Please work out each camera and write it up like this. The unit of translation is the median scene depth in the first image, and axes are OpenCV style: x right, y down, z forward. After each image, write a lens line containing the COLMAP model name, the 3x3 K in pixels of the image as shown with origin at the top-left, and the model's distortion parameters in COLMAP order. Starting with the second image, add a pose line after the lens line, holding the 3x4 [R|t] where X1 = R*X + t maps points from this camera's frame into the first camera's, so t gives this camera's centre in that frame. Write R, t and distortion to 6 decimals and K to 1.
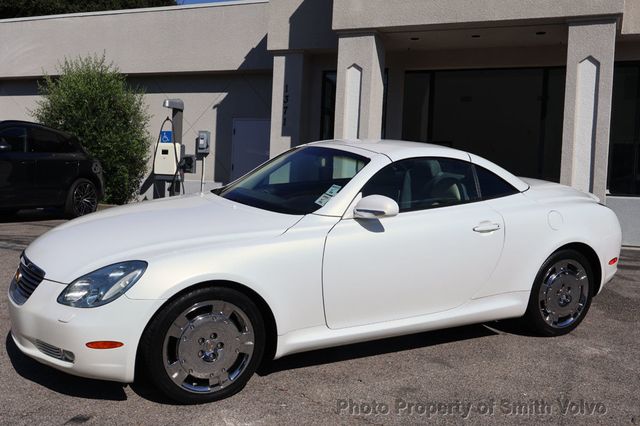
lens RADIAL K [[666.8, 0, 318.4], [0, 666.8, 213.3], [0, 0, 1]] dist [0.005711, 0.017316]
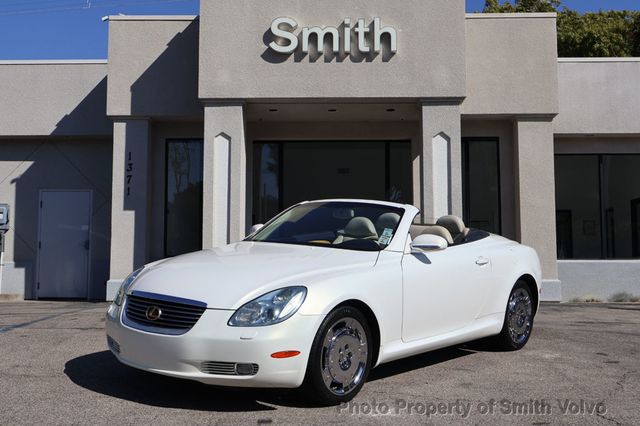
lens RADIAL K [[780.9, 0, 320.0], [0, 780.9, 213.0], [0, 0, 1]] dist [0.004597, -0.358675]
pose [[0.925941, -0.010543, 0.377521, -0.253389], [0.055952, 0.992409, -0.109518, 0.031944], [-0.373501, 0.122531, 0.919502, -0.116038]]
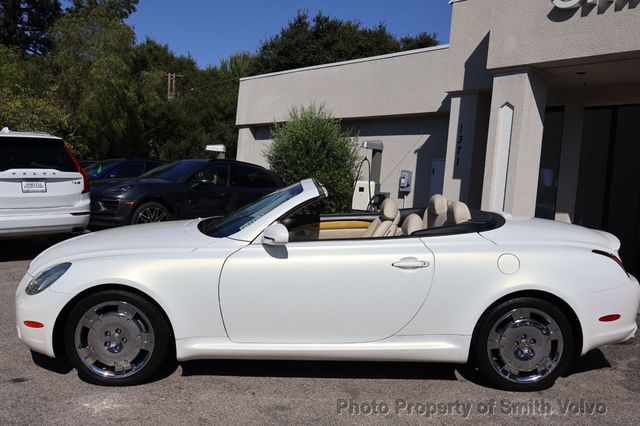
lens RADIAL K [[655.3, 0, 302.8], [0, 655.3, 214.3], [0, 0, 1]] dist [-0.002397, 0.018217]
pose [[0.889718, 0.040577, -0.454704, 0.230703], [-0.067510, 0.996785, -0.043146, 0.000270], [0.451491, 0.069085, 0.889597, 0.024994]]
